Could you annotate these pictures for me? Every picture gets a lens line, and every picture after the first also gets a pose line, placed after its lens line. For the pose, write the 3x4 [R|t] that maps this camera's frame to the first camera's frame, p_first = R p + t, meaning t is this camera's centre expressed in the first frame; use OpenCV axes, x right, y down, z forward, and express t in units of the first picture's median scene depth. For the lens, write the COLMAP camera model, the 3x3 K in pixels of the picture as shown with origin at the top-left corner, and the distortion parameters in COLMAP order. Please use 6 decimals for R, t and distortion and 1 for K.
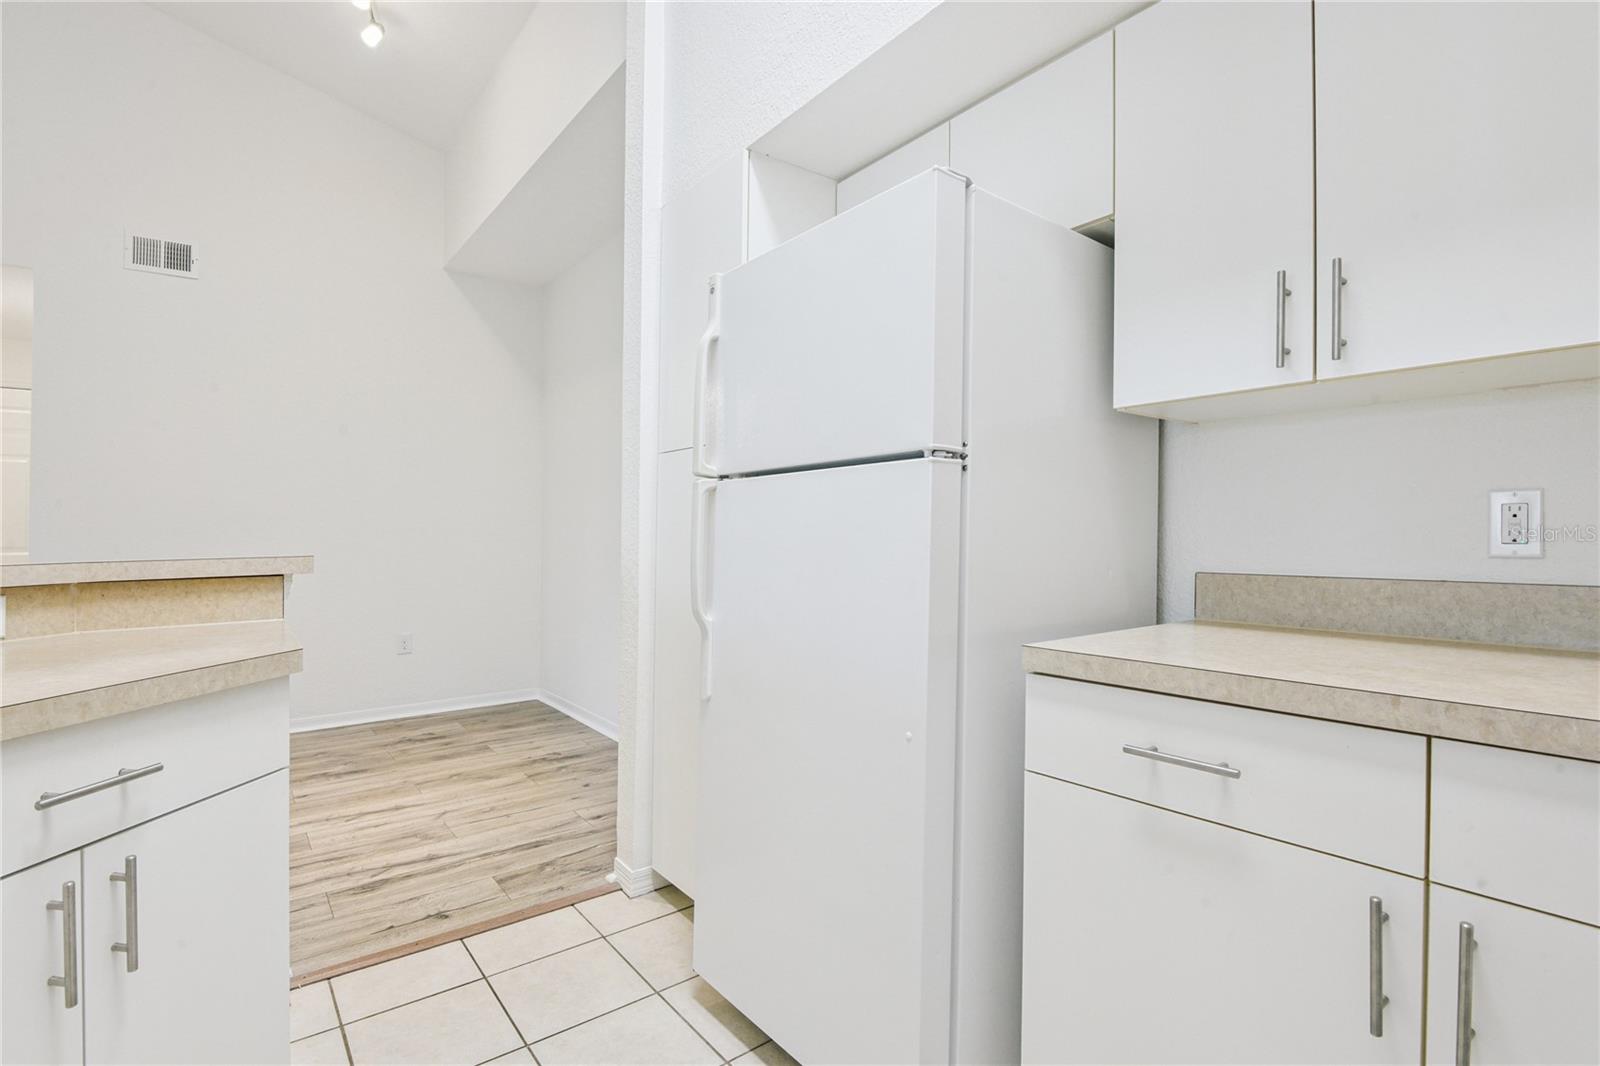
lens RADIAL K [[761.0, 0, 787.9], [0, 761.0, 534.8], [0, 0, 1]] dist [-0.019760, -0.001899]
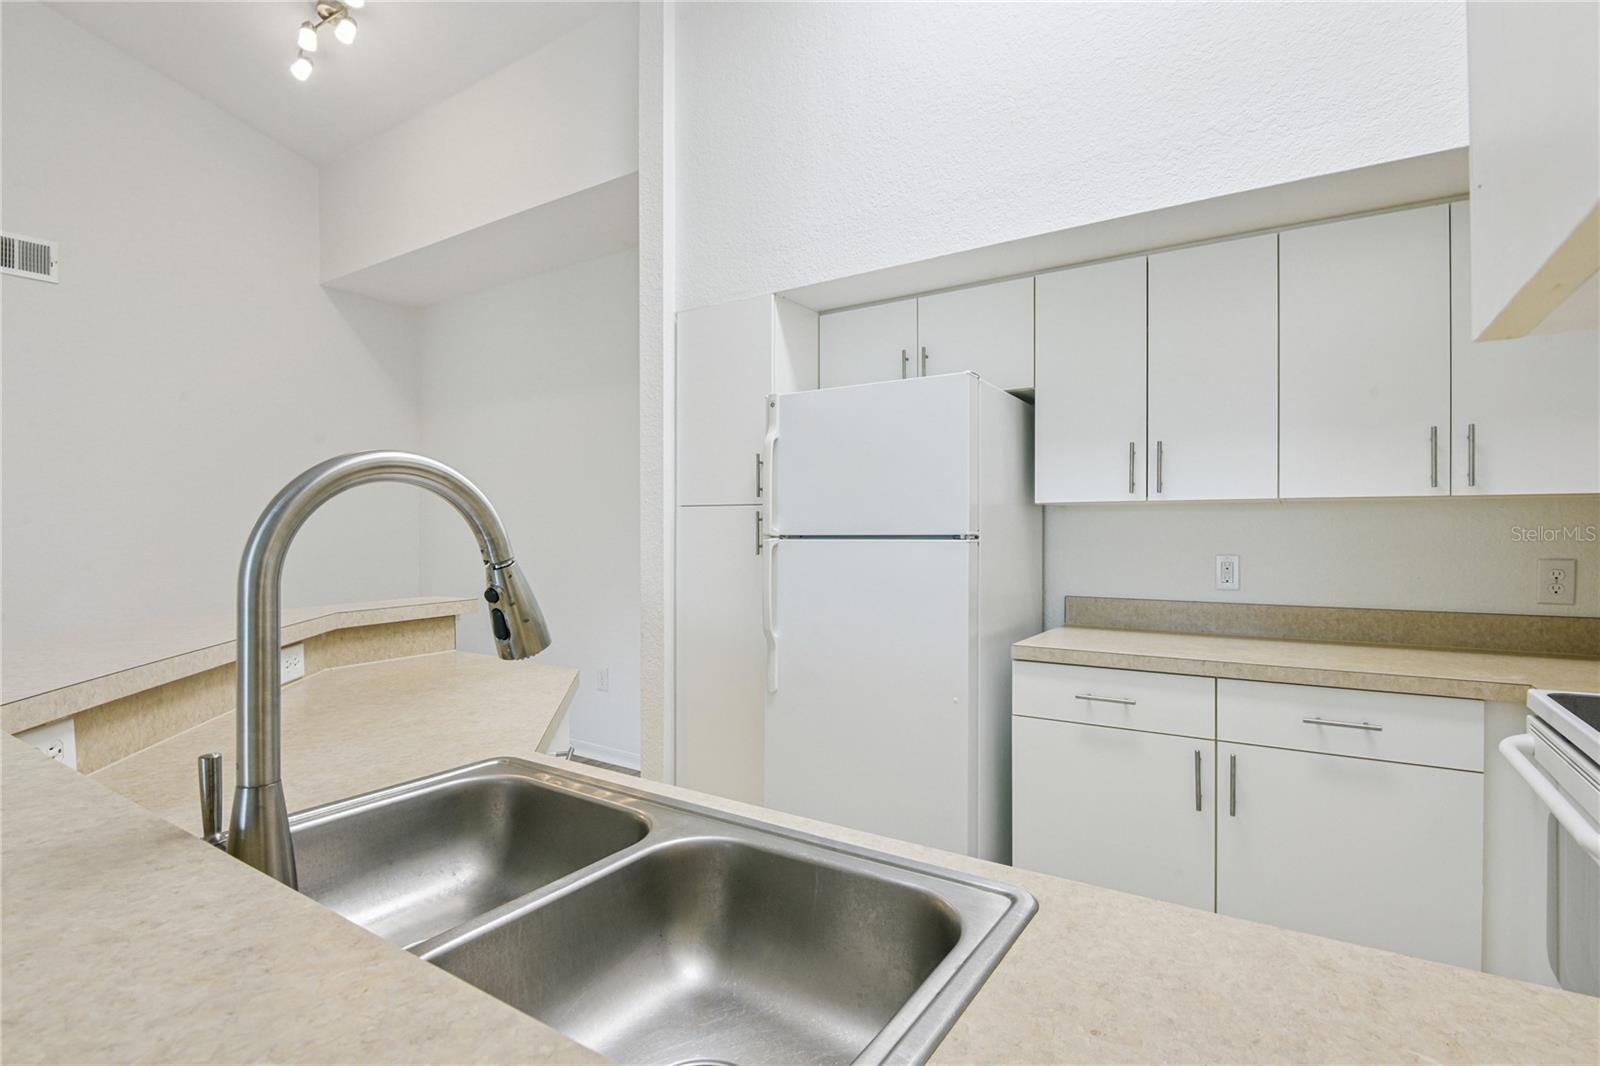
lens RADIAL K [[761.0, 0, 792.8], [0, 761.0, 532.0], [0, 0, 1]] dist [-0.019760, -0.001899]
pose [[0.947259, 0.001858, 0.320465, -0.658639], [-0.001209, 0.999997, -0.002222, -0.101351], [-0.320468, 0.001717, 0.947258, -0.461828]]
